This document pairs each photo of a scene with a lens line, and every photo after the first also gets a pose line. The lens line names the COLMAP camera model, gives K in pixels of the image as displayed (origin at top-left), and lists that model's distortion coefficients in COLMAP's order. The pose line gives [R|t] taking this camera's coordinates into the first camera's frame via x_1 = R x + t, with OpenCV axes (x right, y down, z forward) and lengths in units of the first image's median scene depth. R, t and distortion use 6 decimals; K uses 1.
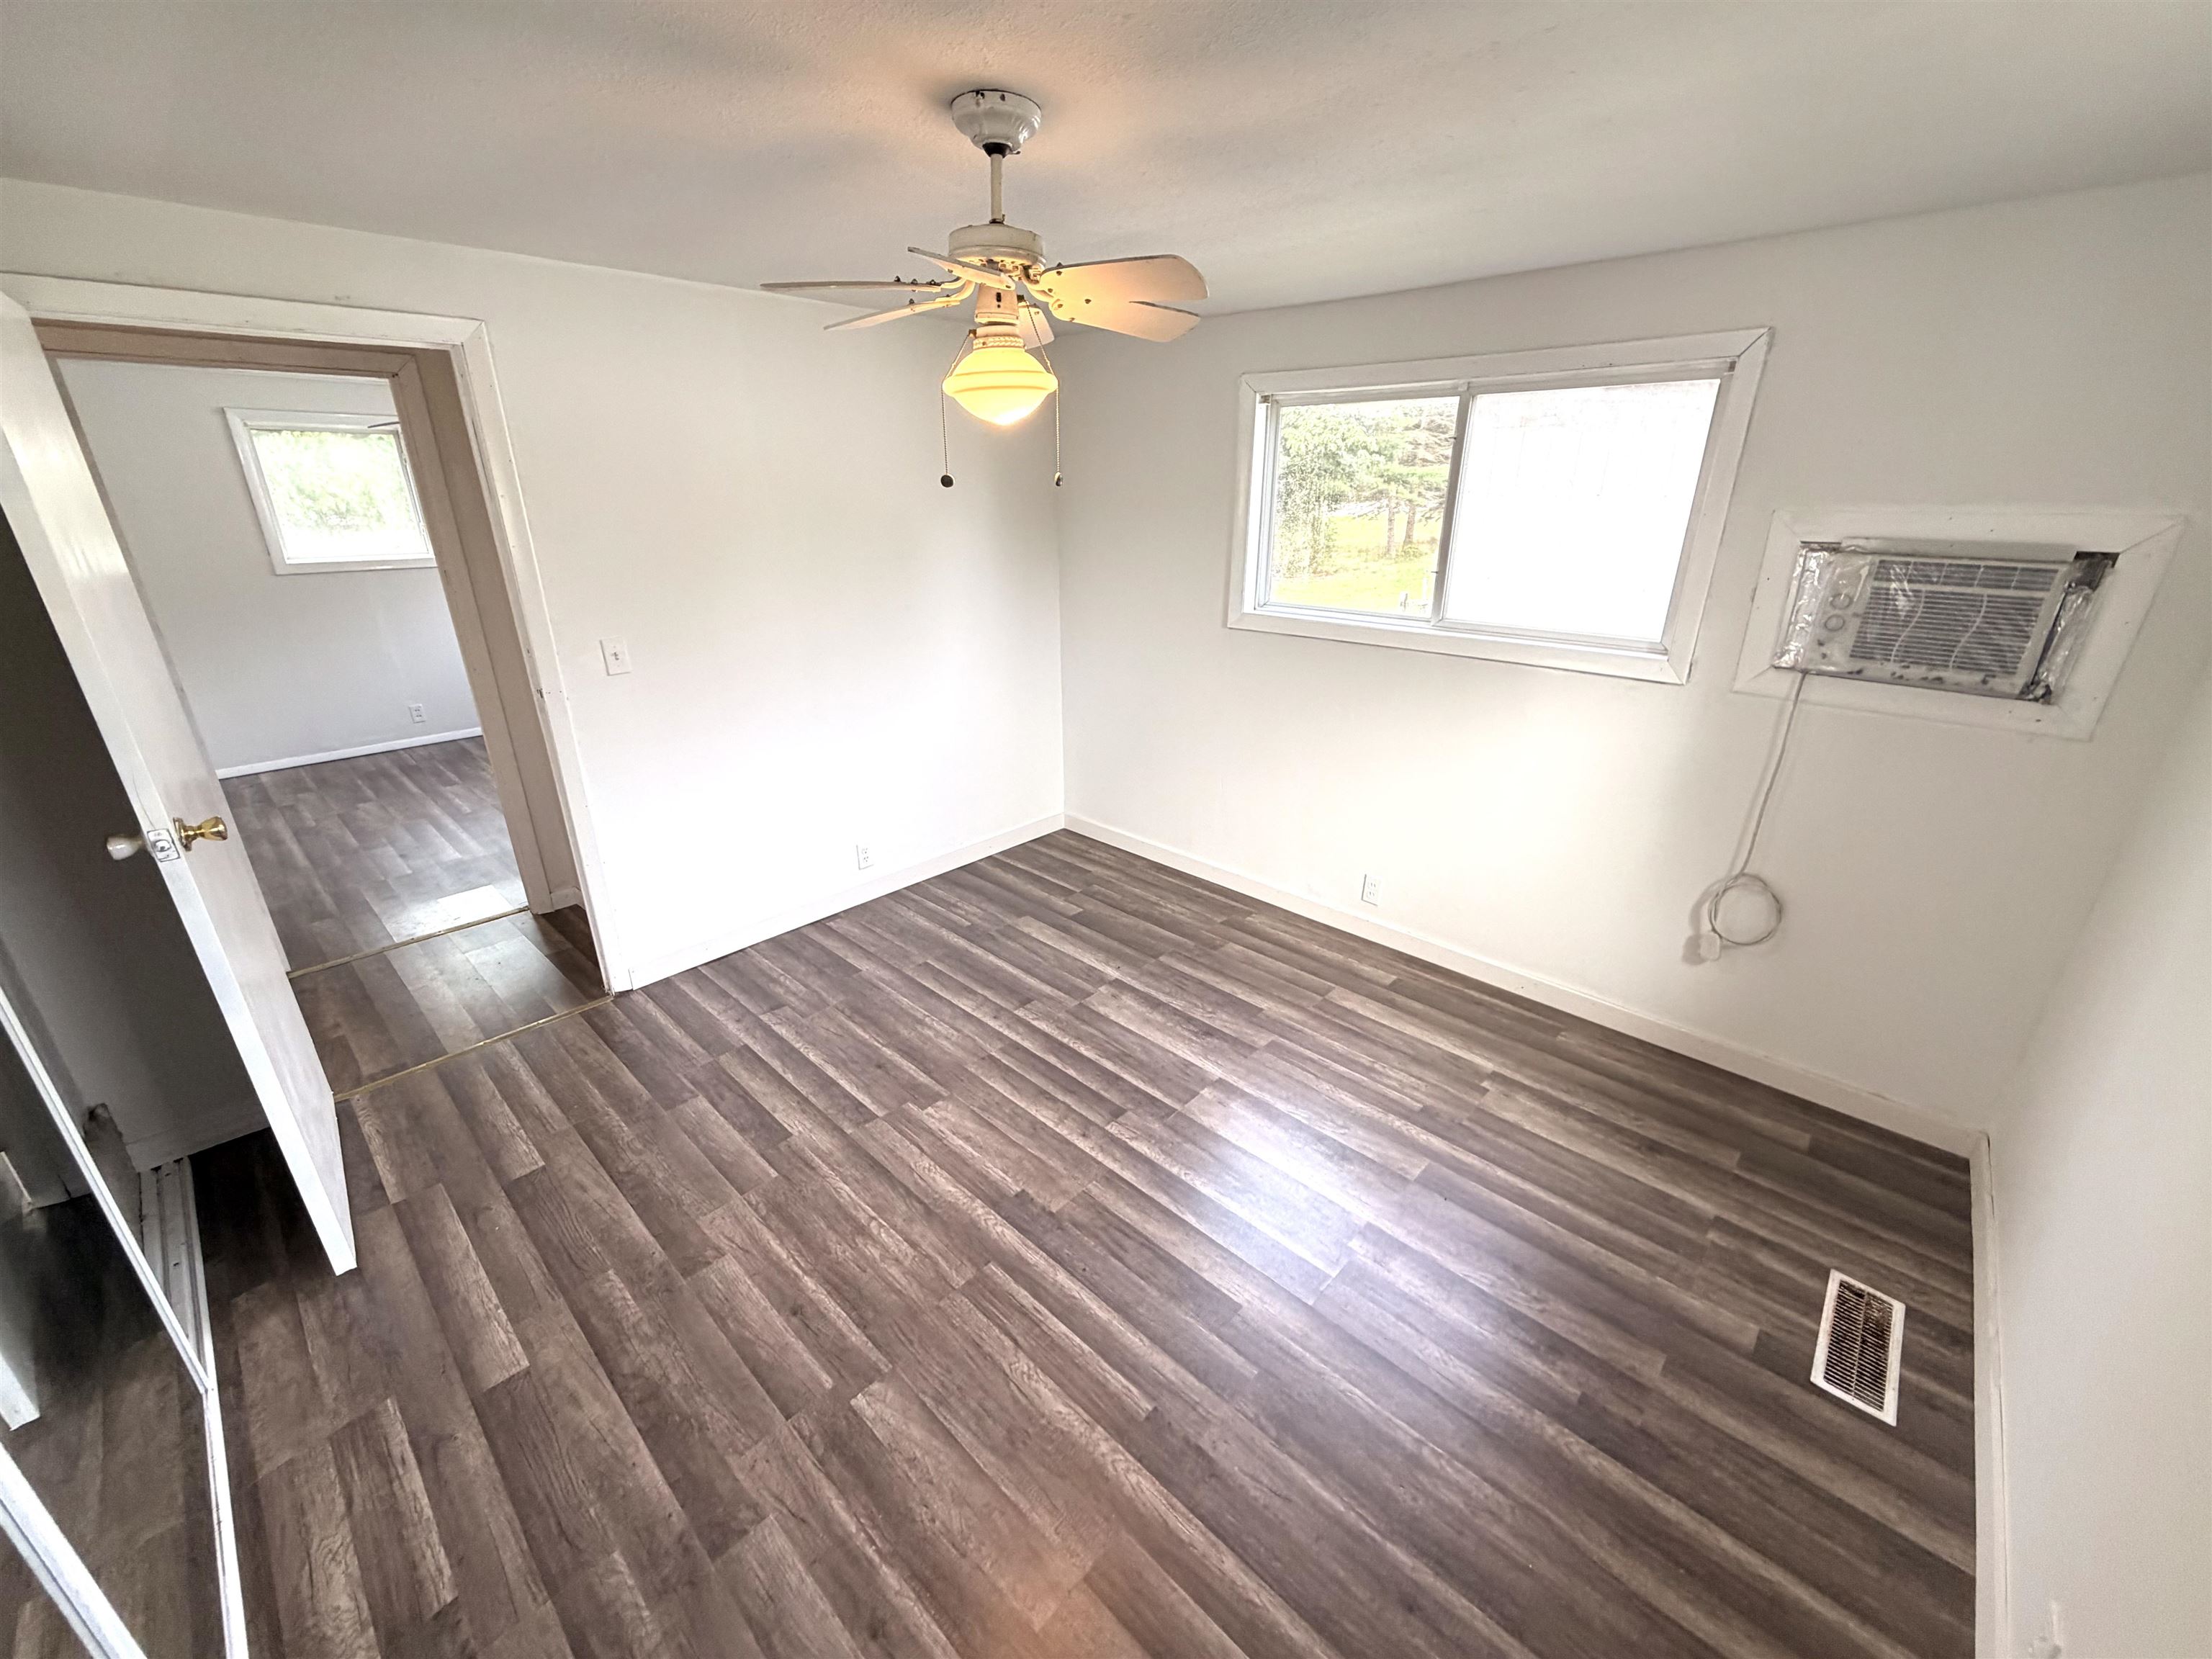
lens RADIAL K [[879.9, 0, 1099.1], [0, 879.9, 835.9], [0, 0, 1]] dist [0.002014, -0.000328]
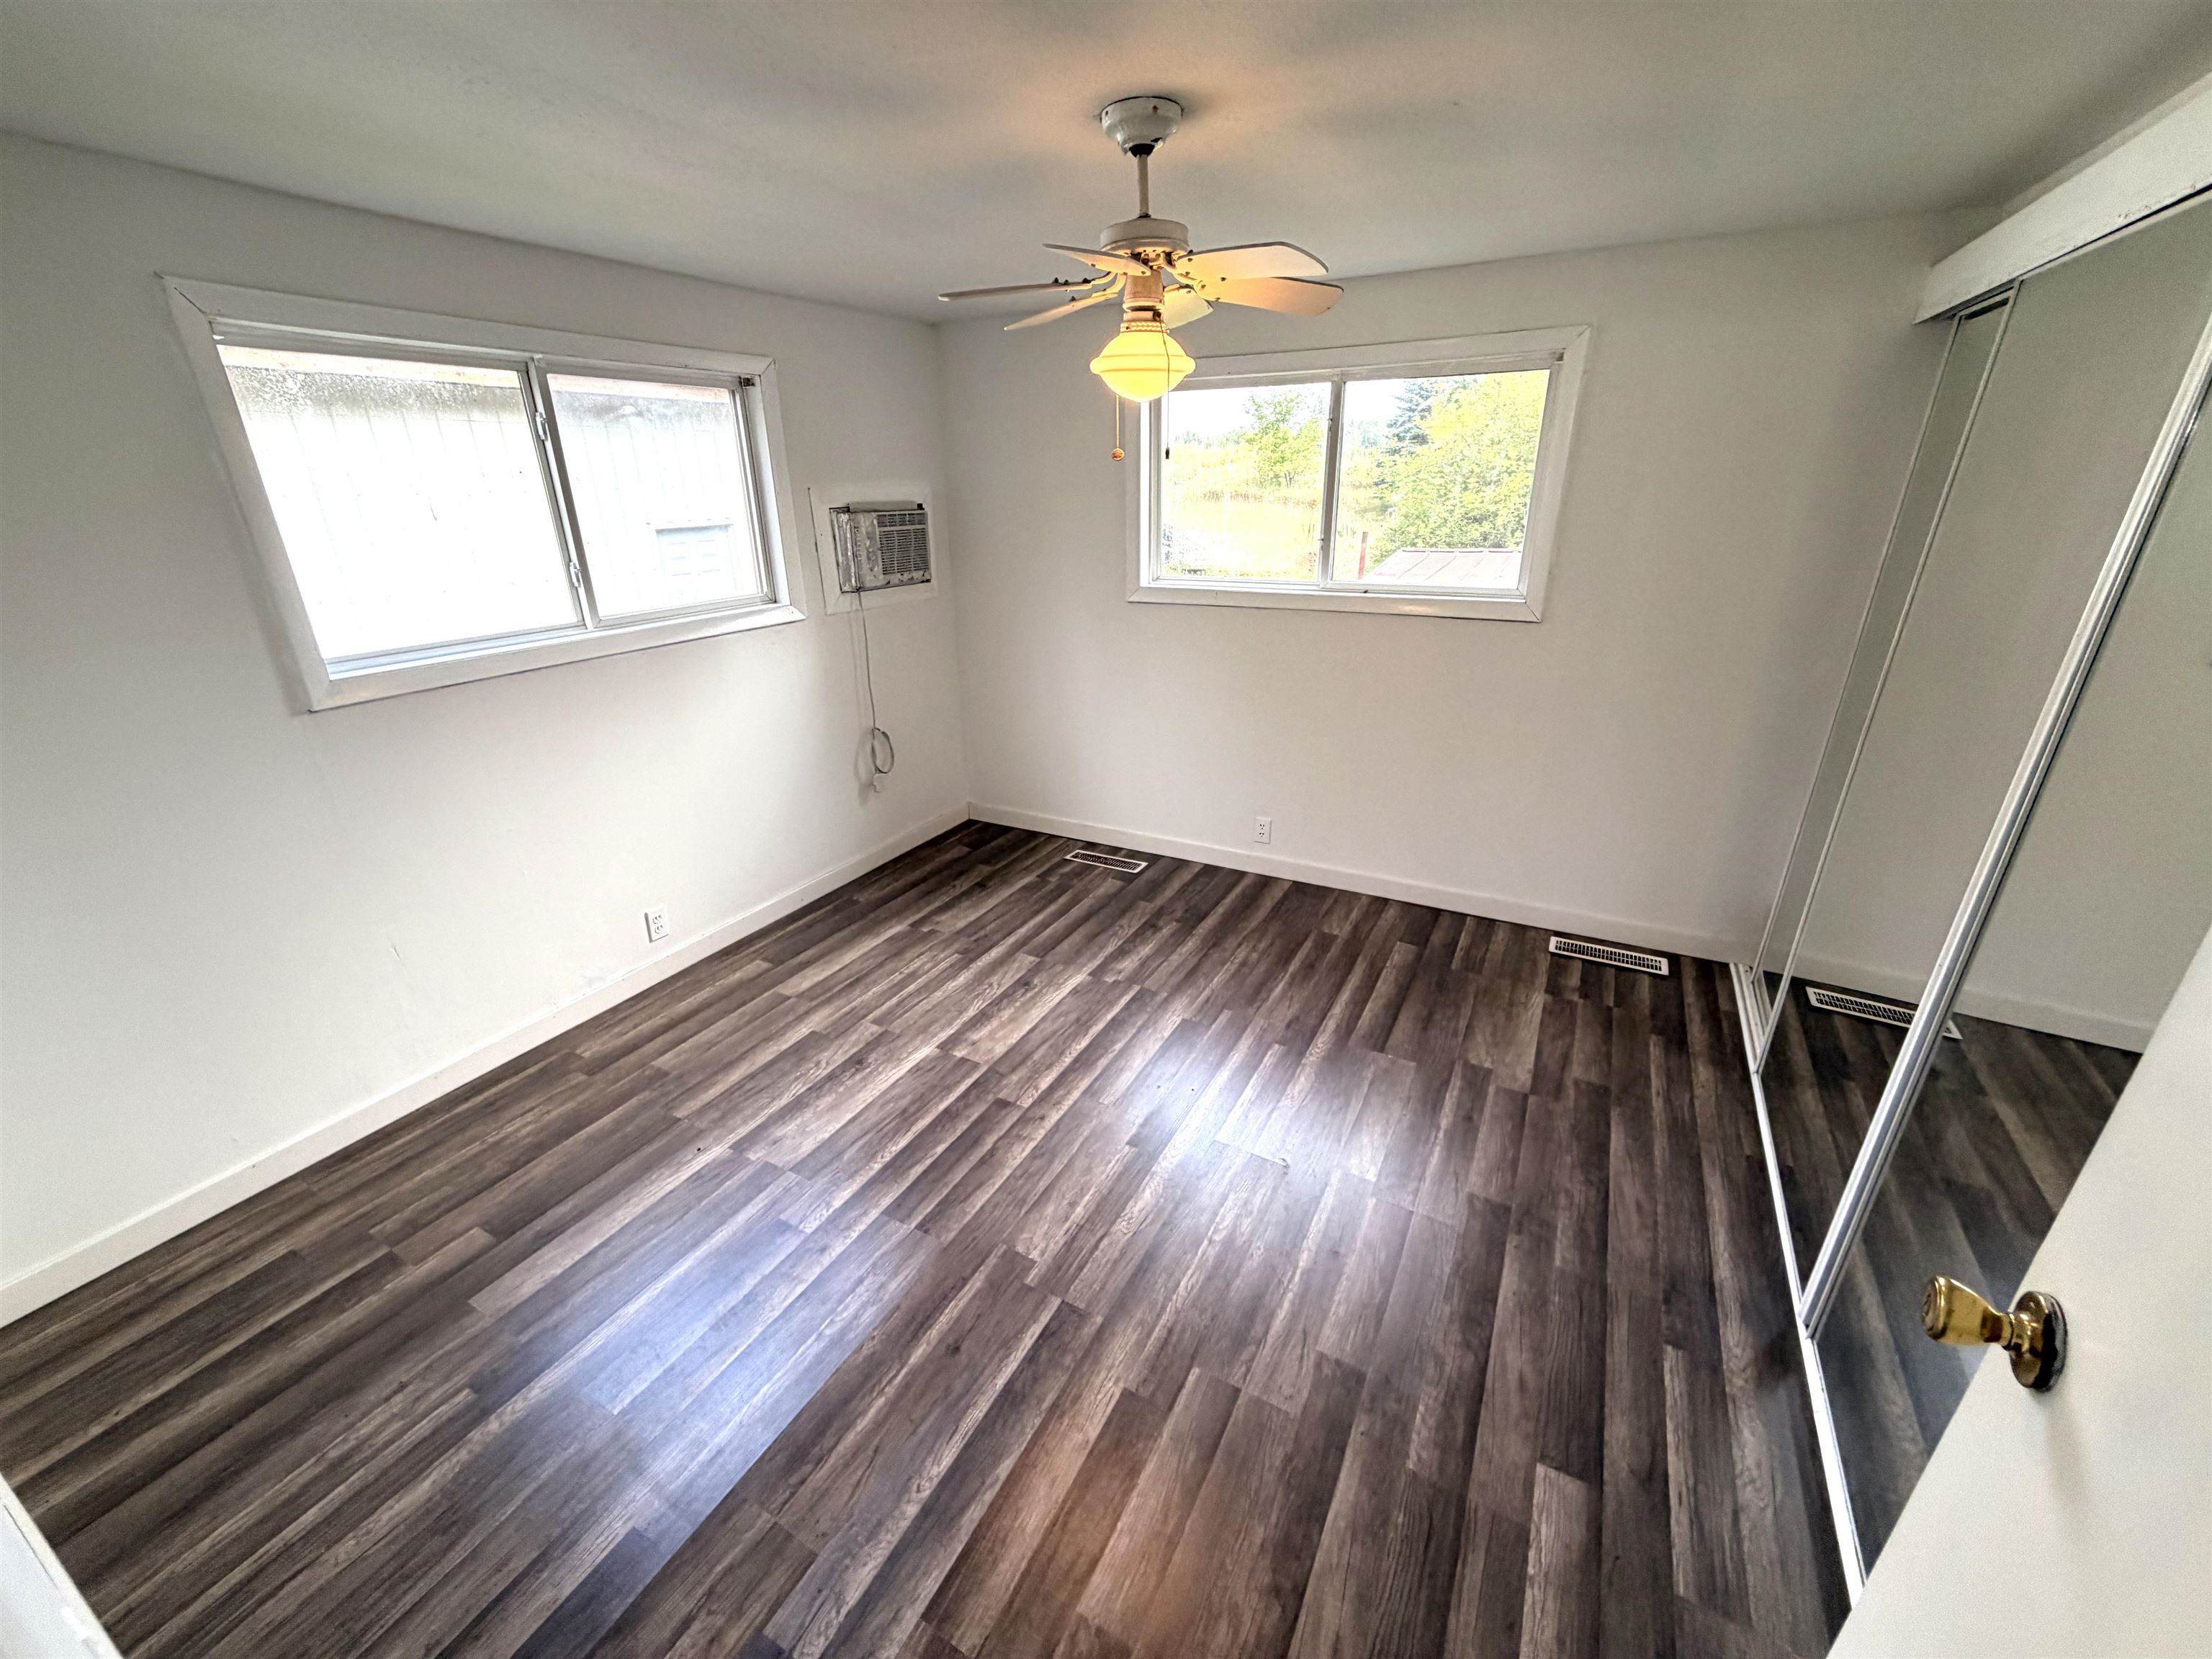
lens RADIAL K [[879.9, 0, 1104.1], [0, 879.9, 827.4], [0, 0, 1]] dist [0.002014, -0.000328]
pose [[-0.256146, -0.357018, 0.898291, -0.769800], [0.370382, 0.822121, 0.432359, -0.317802], [-0.892864, 0.443457, -0.078350, 0.824002]]
